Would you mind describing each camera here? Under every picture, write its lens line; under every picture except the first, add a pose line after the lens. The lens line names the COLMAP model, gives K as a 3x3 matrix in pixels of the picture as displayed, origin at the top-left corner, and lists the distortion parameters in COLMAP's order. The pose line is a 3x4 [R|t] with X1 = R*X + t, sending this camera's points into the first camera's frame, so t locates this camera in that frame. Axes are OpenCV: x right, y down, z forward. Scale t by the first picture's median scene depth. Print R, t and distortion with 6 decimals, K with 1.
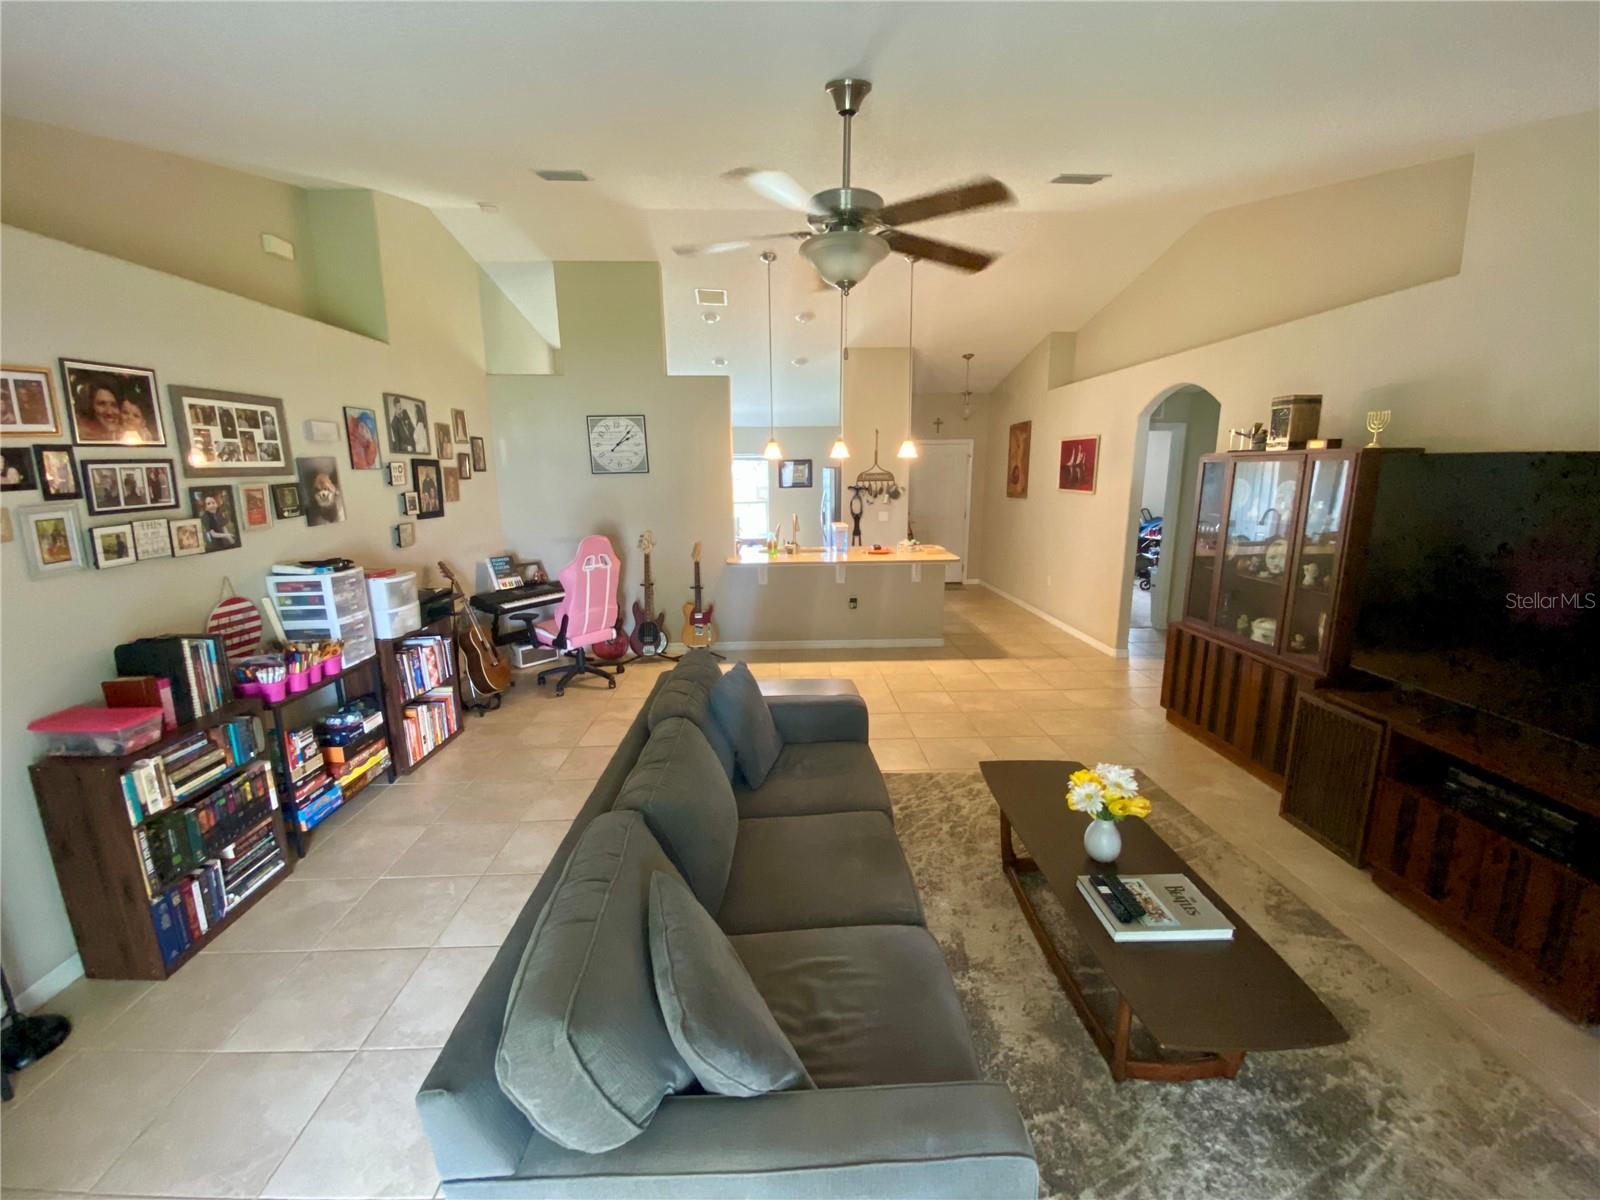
lens RADIAL K [[650.4, 0, 806.5], [0, 650.4, 597.5], [0, 0, 1]] dist [0.031696, -0.025843]
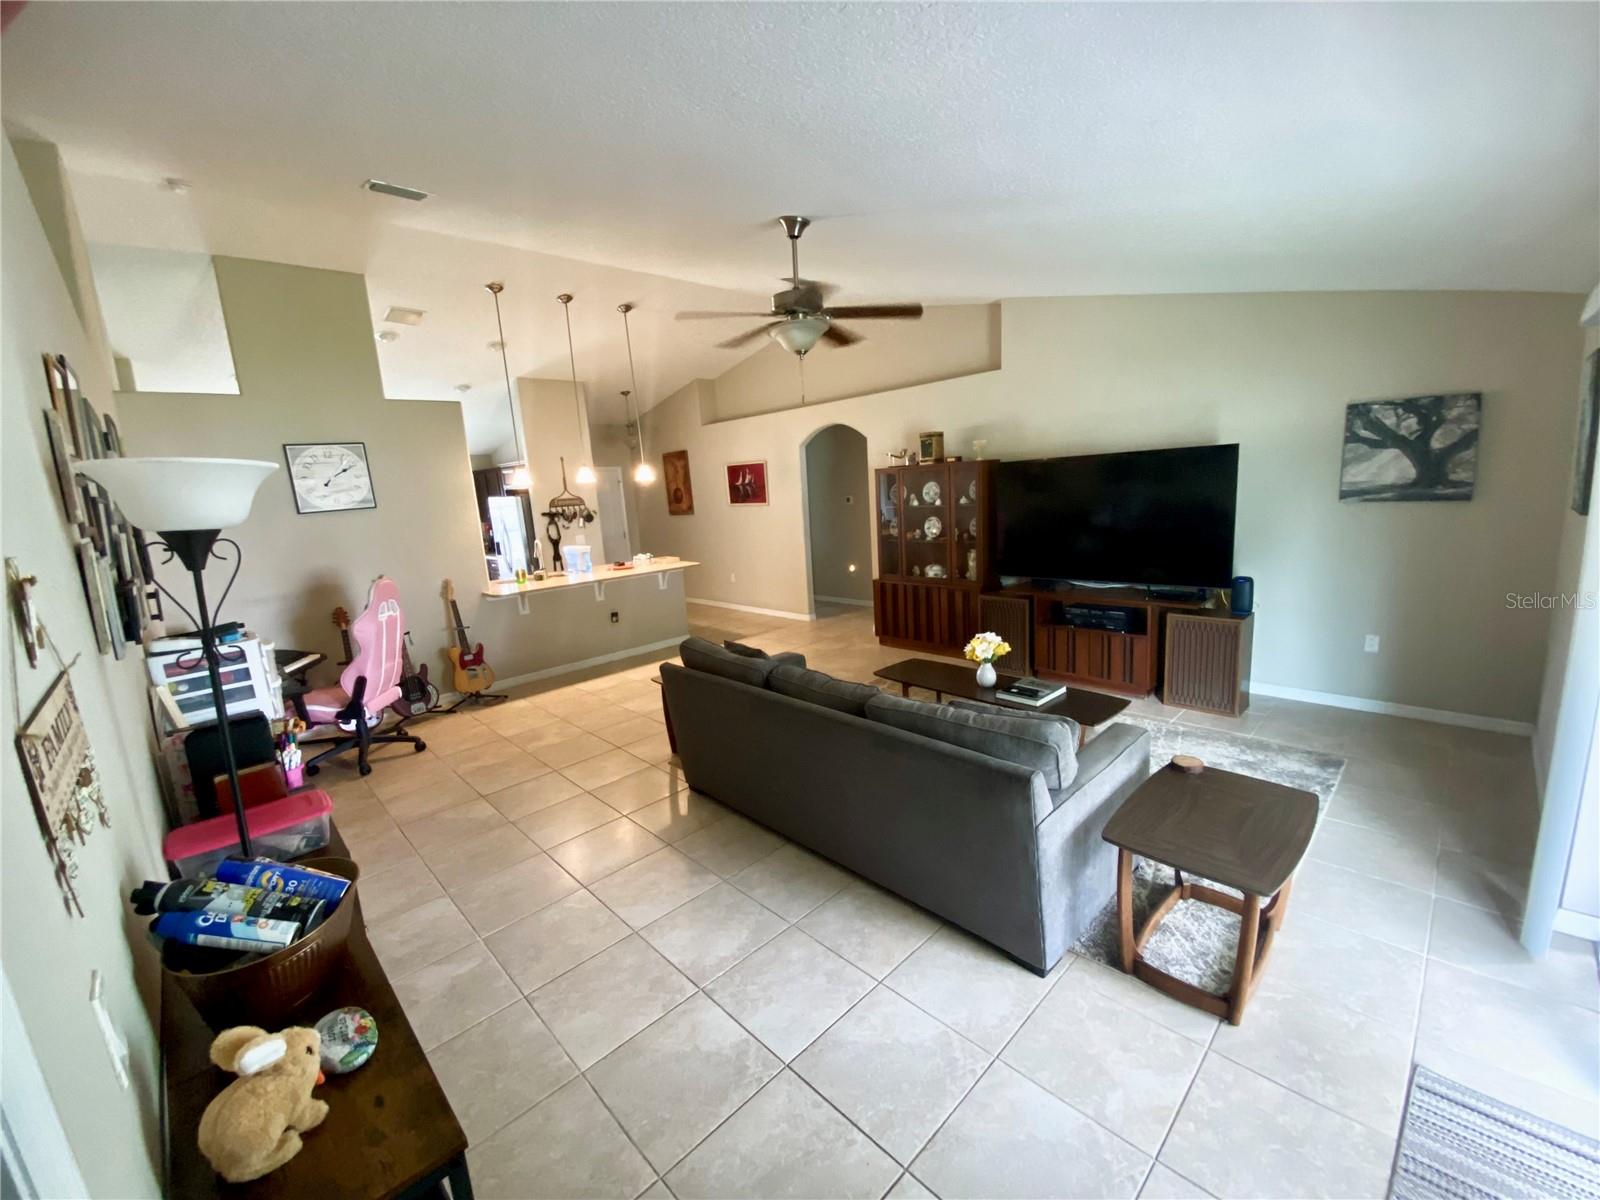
lens RADIAL K [[643.5, 0, 799.0], [0, 643.5, 601.6], [0, 0, 1]] dist [0.029387, -0.024267]
pose [[0.753736, -0.163080, 0.636622, -0.459184], [0.187461, 0.981827, 0.029562, 0.012775], [-0.629874, 0.097059, 0.770609, -0.011466]]
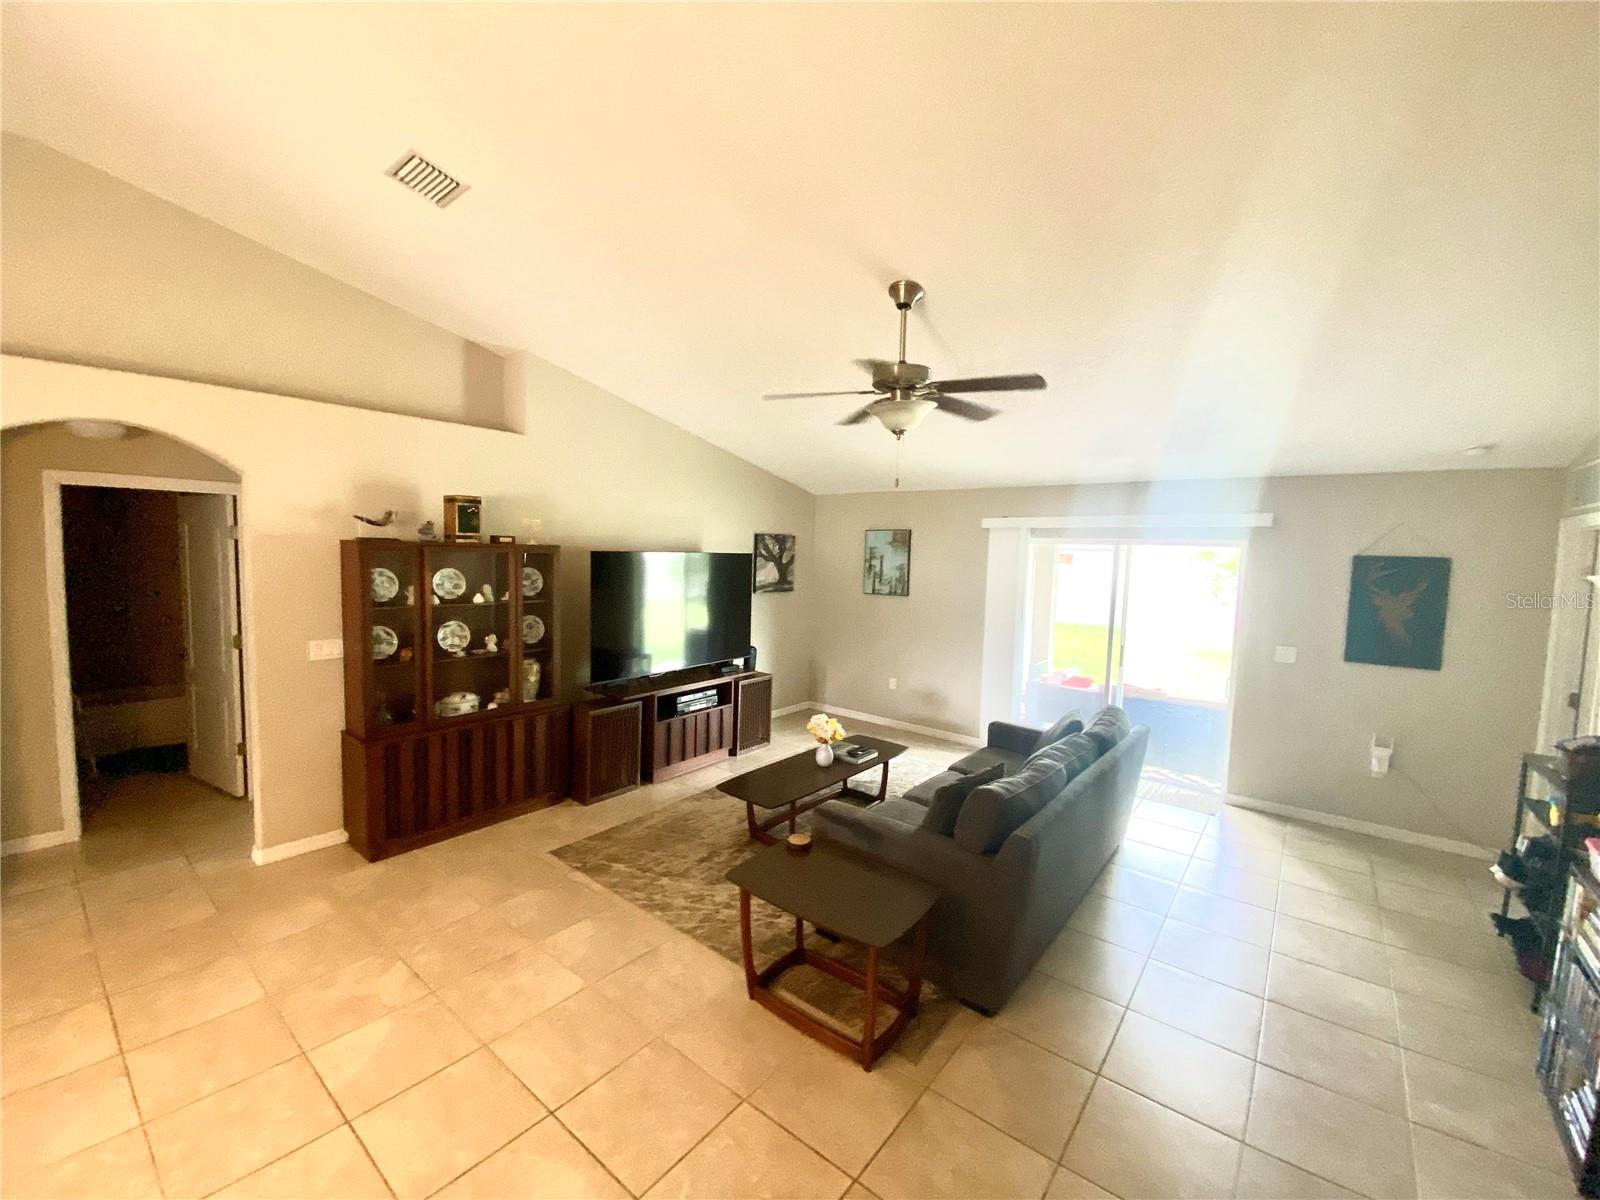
lens RADIAL K [[641.4, 0, 798.5], [0, 641.4, 595.0], [0, 0, 1]] dist [0.029467, -0.024530]
pose [[-0.750109, -0.066173, 0.657996, -0.315816], [0.102054, 0.971479, 0.214040, -0.222035], [-0.653393, 0.227704, -0.721962, 1.054030]]
